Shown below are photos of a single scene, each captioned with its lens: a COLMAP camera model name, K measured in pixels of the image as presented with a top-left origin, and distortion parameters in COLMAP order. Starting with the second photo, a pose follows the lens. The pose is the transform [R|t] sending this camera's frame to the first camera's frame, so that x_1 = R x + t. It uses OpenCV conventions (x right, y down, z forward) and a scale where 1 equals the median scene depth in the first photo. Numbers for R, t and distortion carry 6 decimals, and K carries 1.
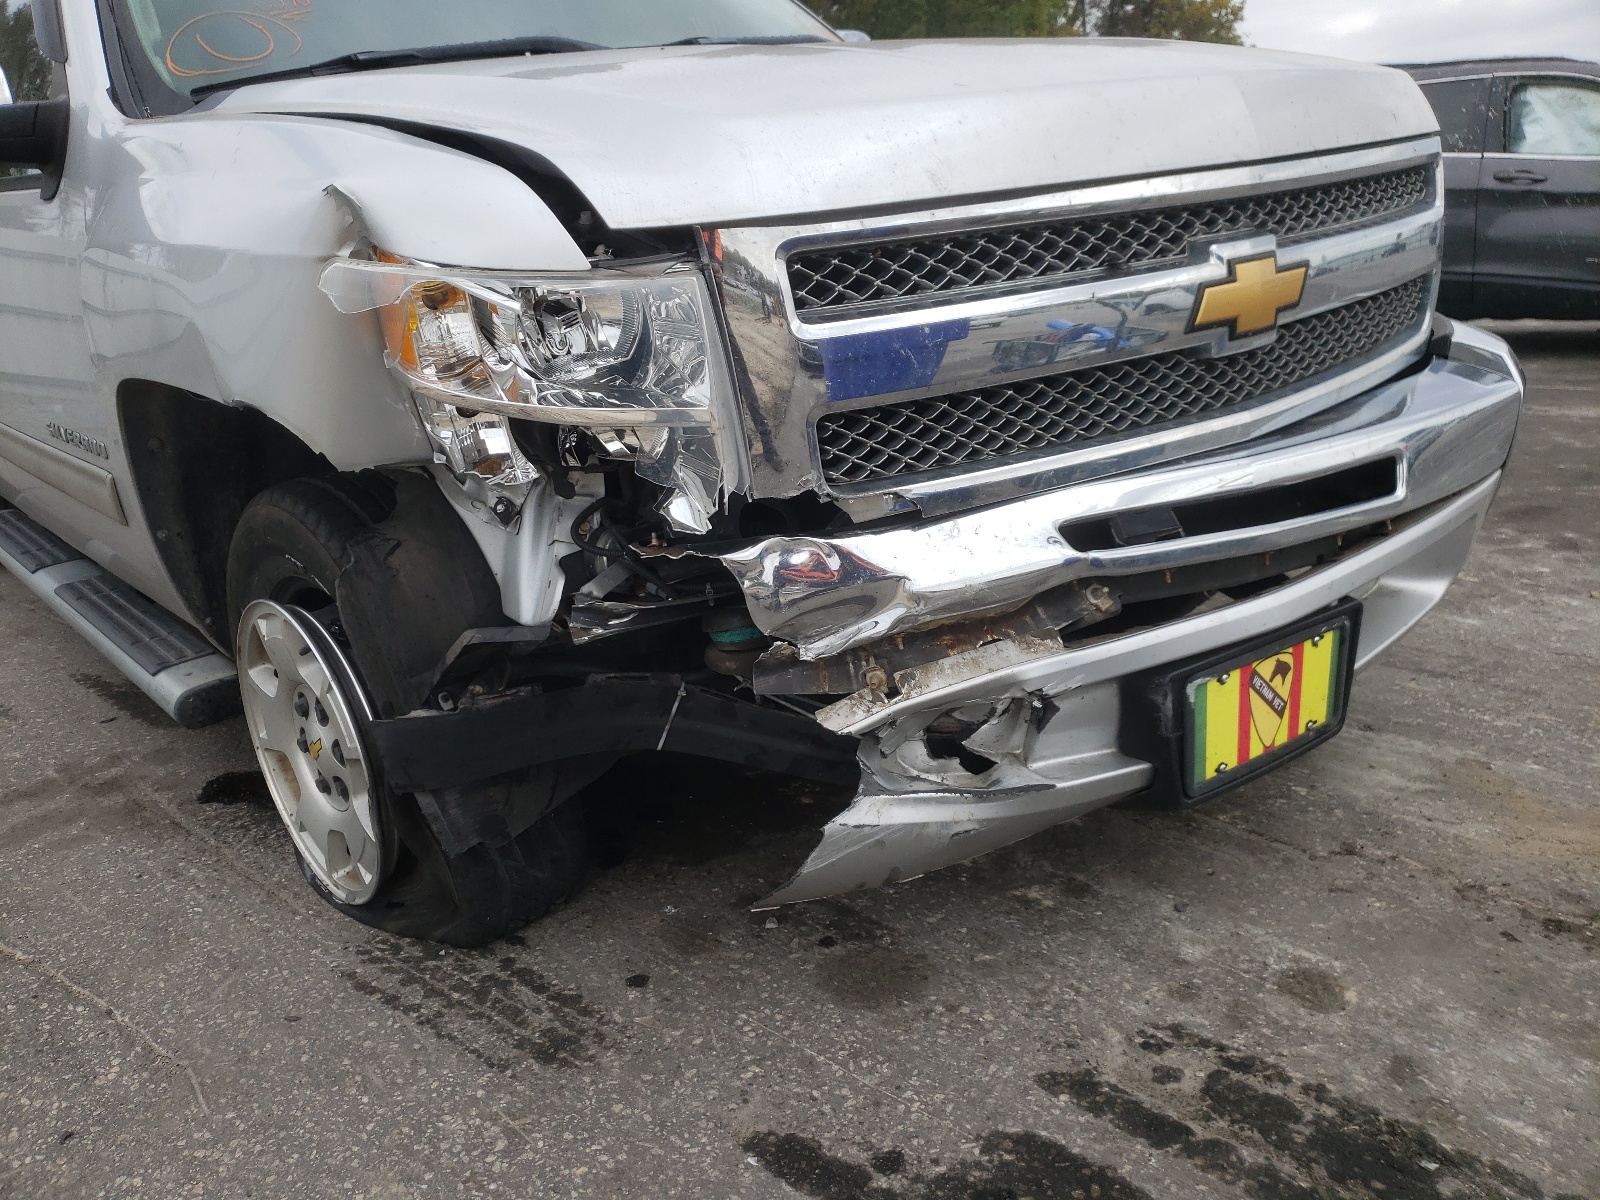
lens RADIAL K [[1260.9, 0, 800.0], [0, 1260.9, 600.0], [0, 0, 1]] dist [0.086329, -0.091933]
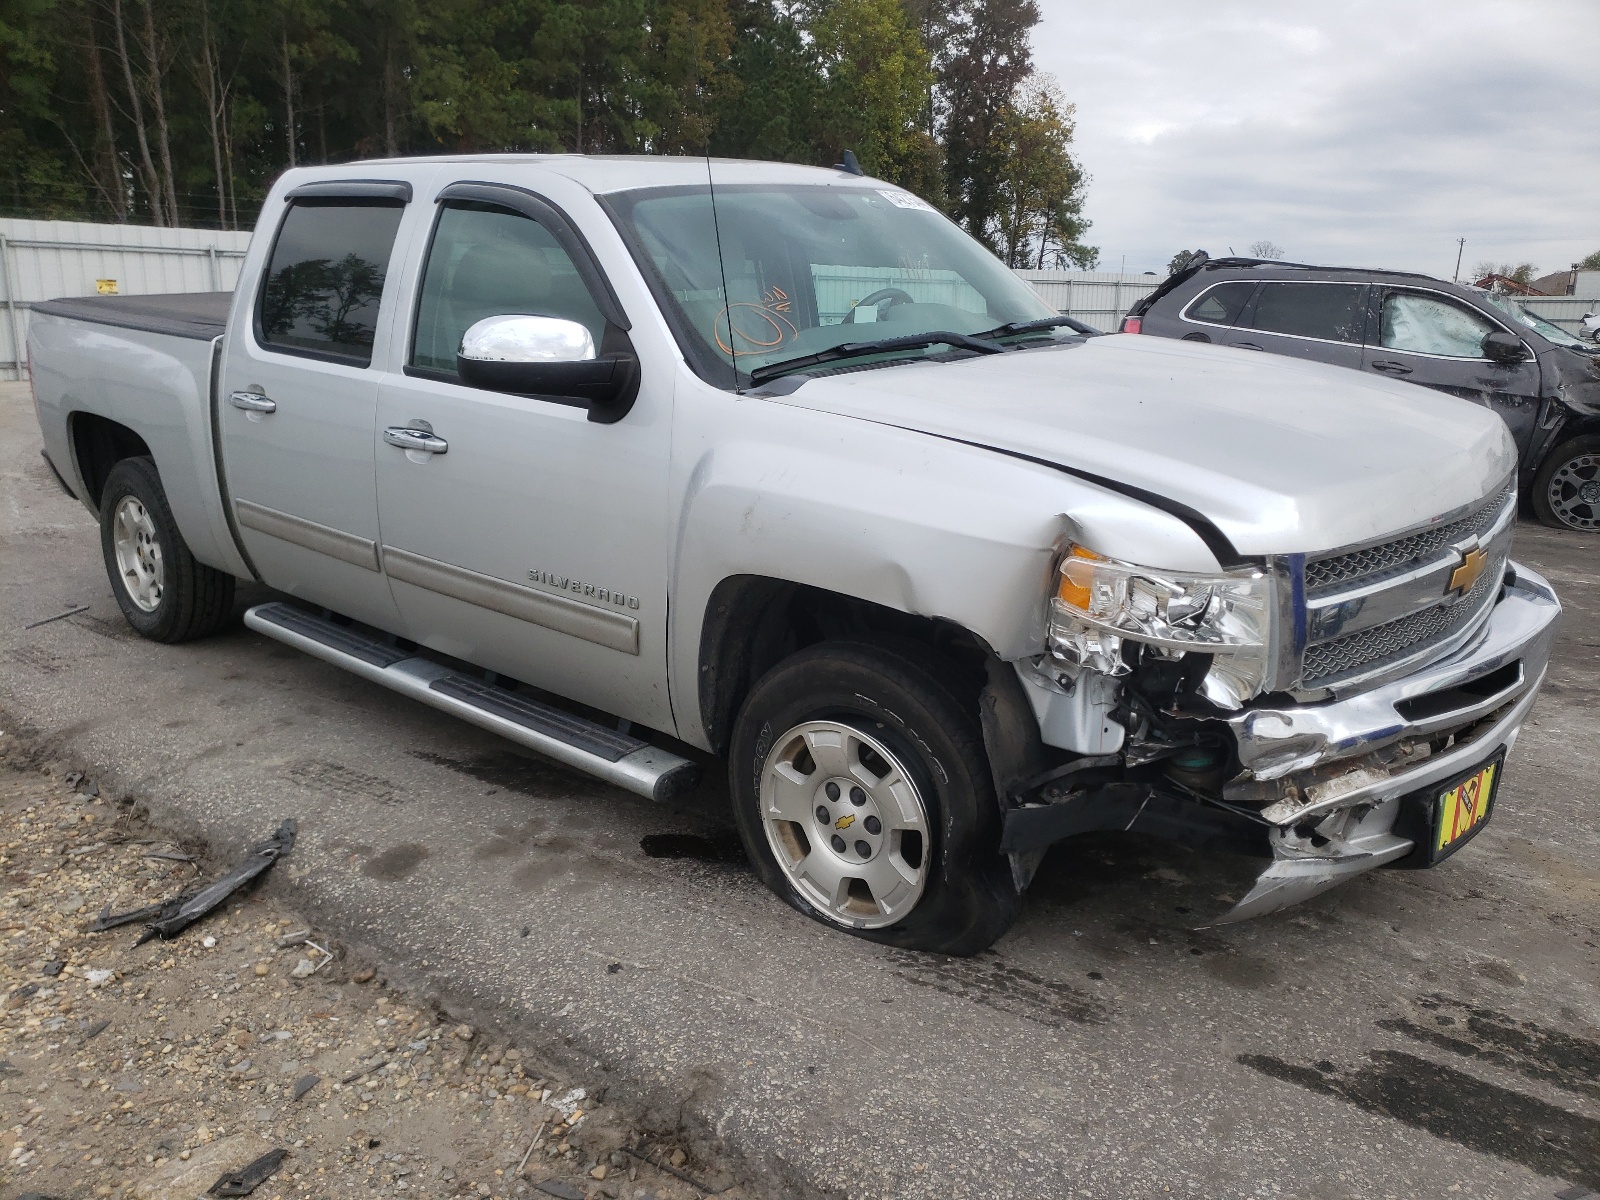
lens RADIAL K [[1303.6, 0, 800.0], [0, 1303.6, 600.0], [0, 0, 1]] dist [-0.002340, 0.057684]
pose [[0.983997, 0.041896, 0.173189, -0.853276], [-0.035190, 0.998514, -0.041613, -0.093029], [-0.174675, 0.034853, 0.984009, -0.593184]]
